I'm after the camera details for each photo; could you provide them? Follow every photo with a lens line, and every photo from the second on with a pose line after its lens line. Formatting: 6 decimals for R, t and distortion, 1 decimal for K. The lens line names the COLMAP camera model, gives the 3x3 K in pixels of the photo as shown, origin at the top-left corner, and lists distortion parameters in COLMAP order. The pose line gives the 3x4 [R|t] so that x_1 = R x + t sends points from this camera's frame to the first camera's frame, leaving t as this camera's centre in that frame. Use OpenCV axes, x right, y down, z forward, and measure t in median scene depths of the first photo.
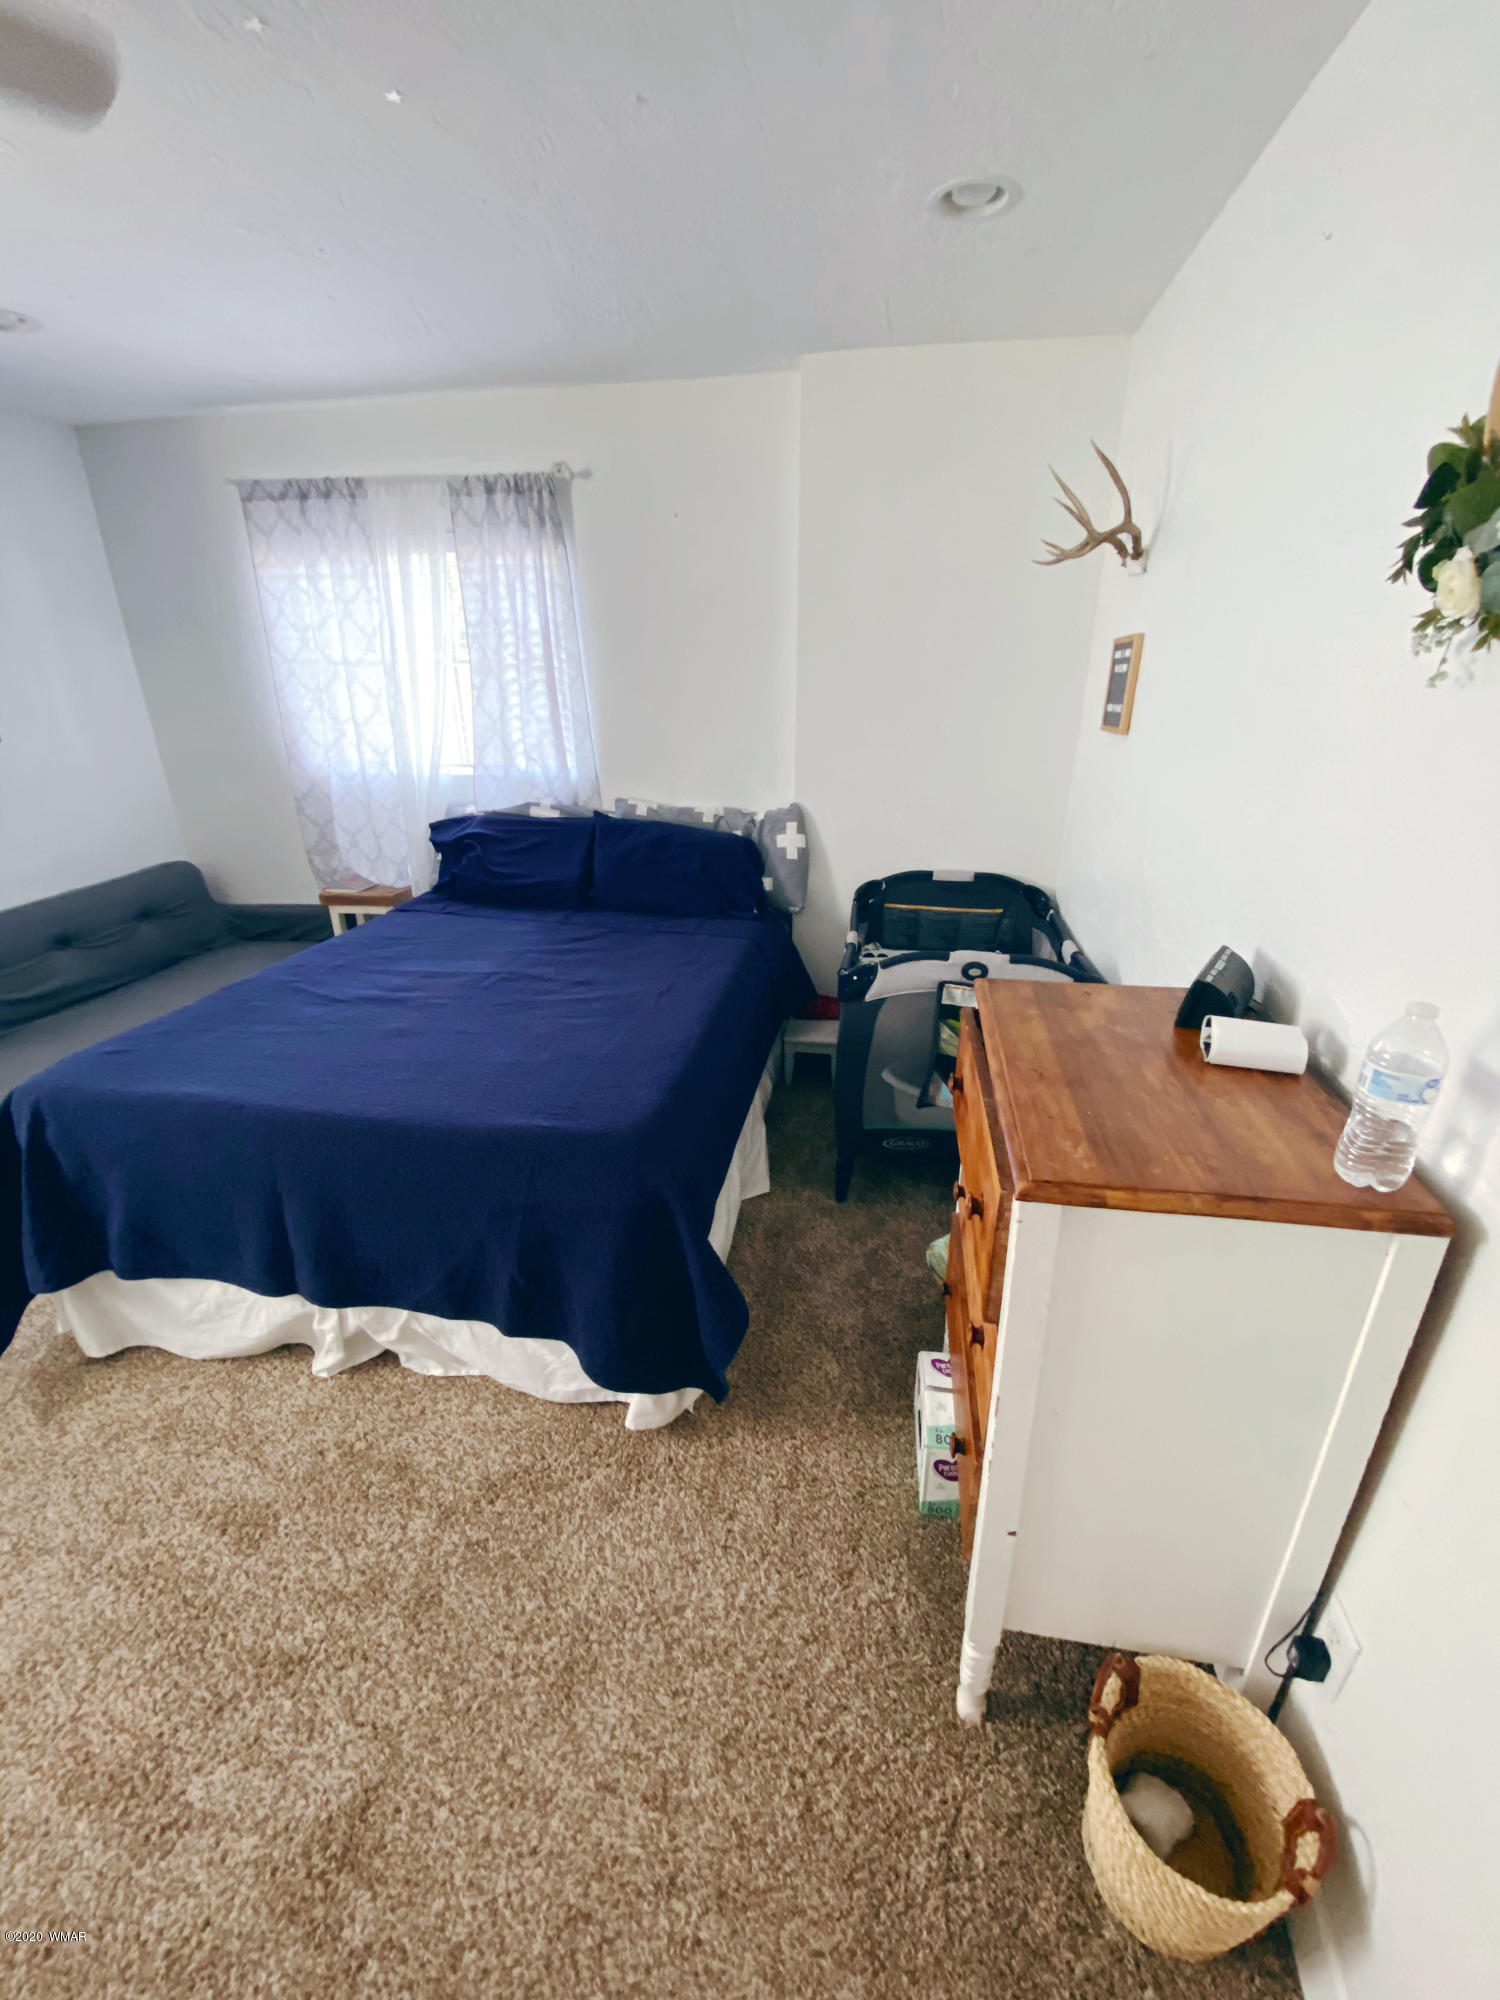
lens RADIAL K [[812.7, 0, 751.4], [0, 812.7, 1027.5], [0, 0, 1]] dist [0.002155, -0.011960]
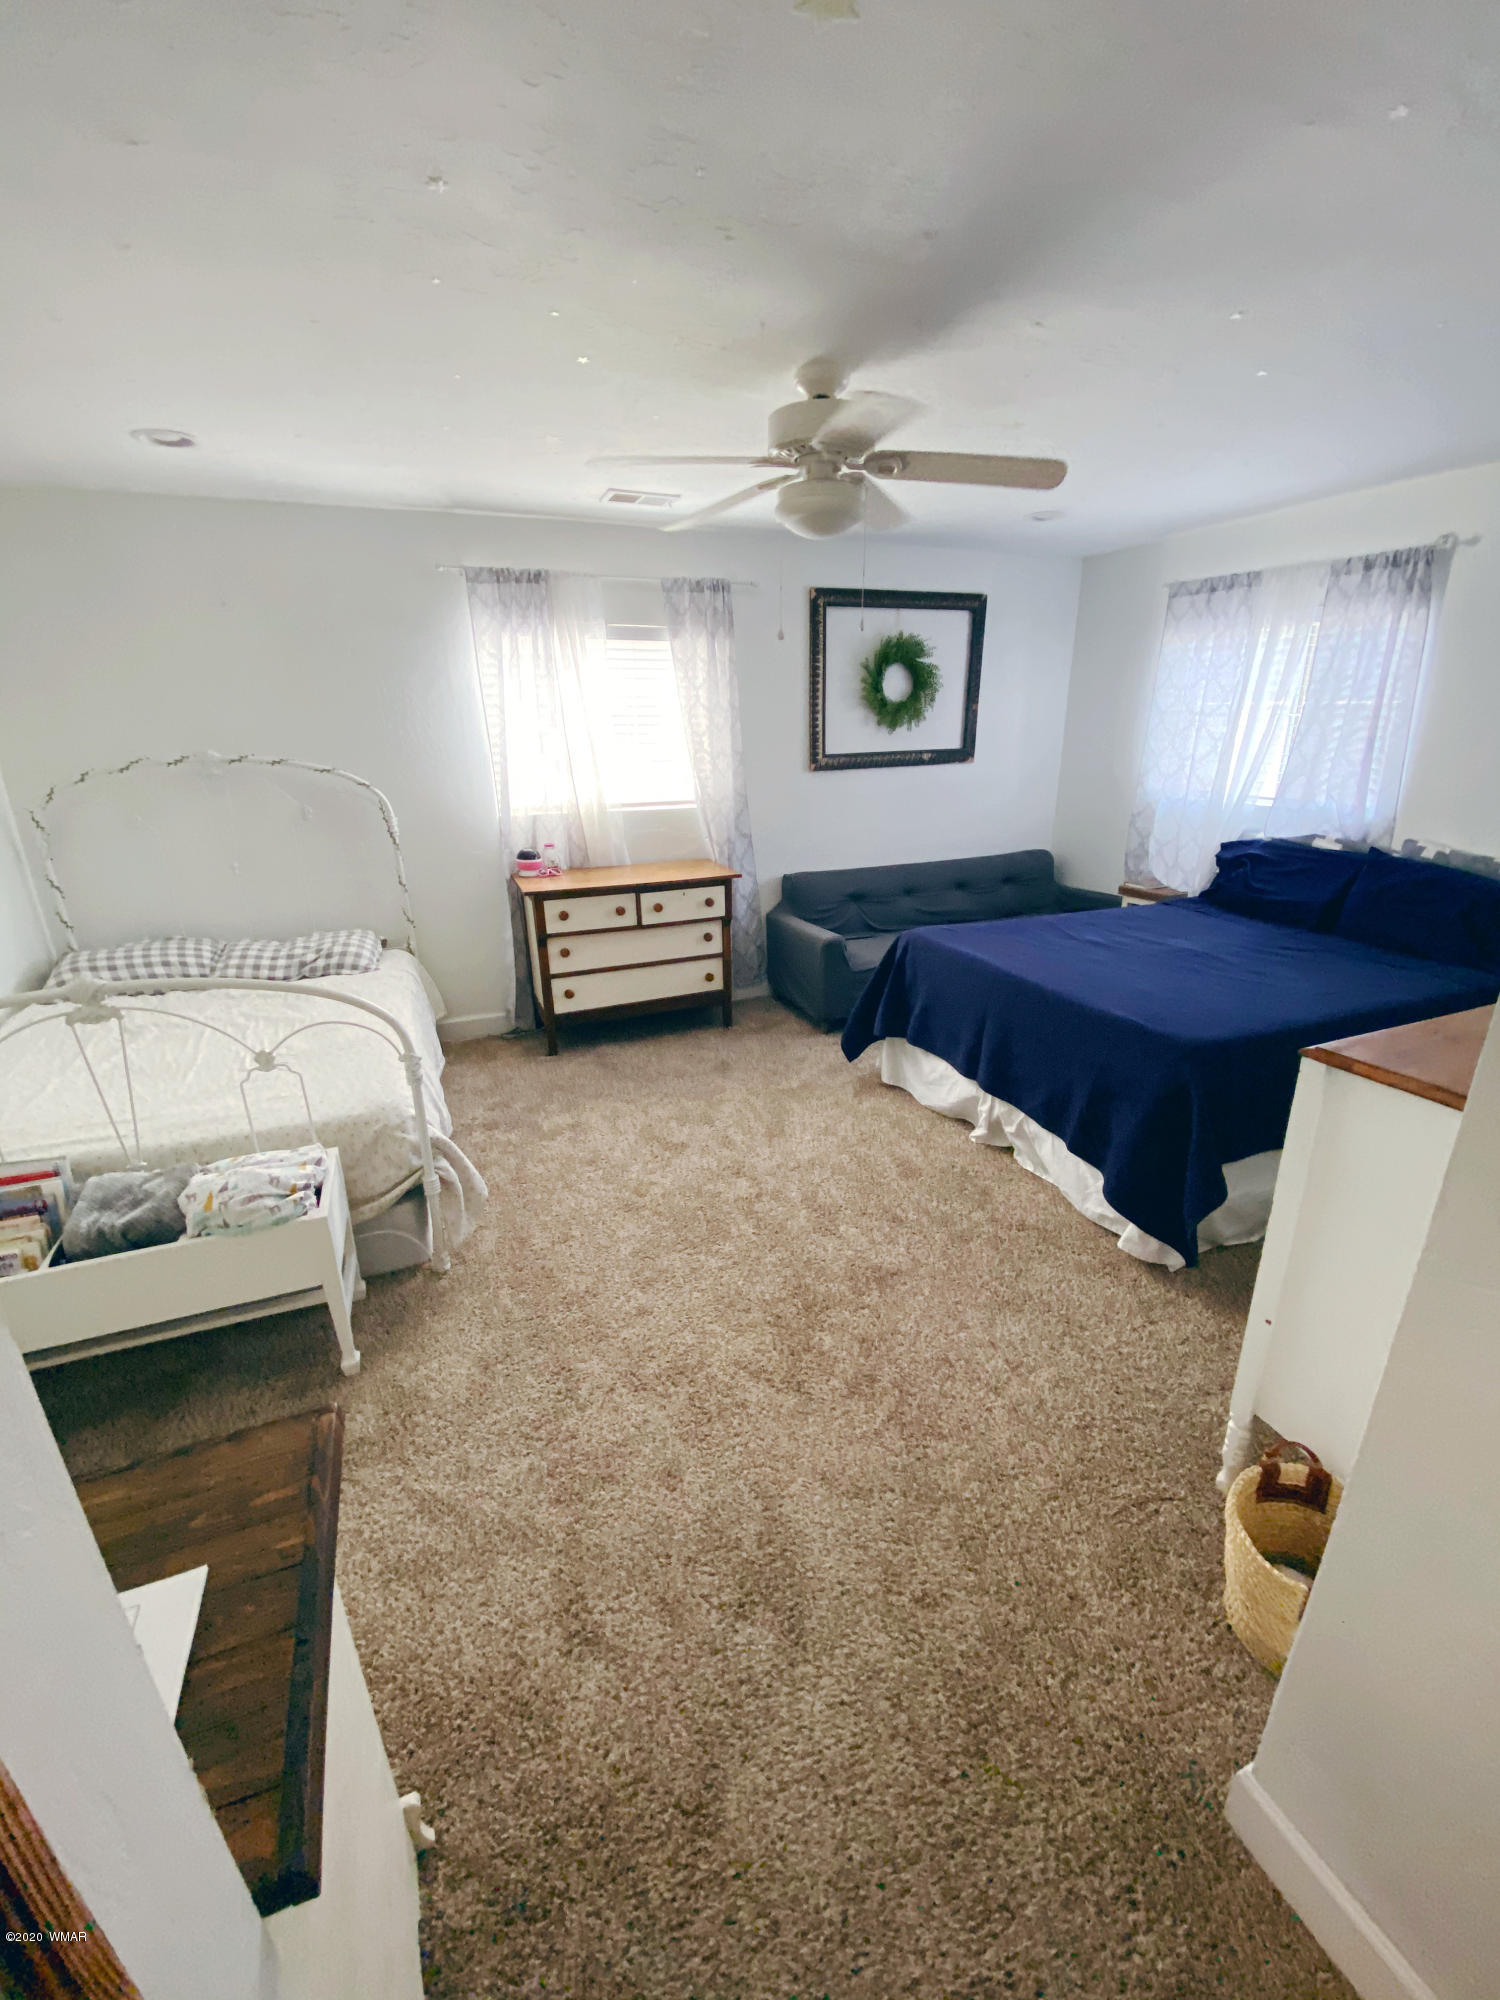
lens RADIAL K [[812.7, 0, 751.4], [0, 812.7, 1027.5], [0, 0, 1]] dist [0.002155, -0.011960]
pose [[0.536833, 0.289010, -0.792643, 0.309976], [-0.320633, 0.938895, 0.125180, 0.093822], [0.780387, 0.186947, 0.596696, -0.254150]]
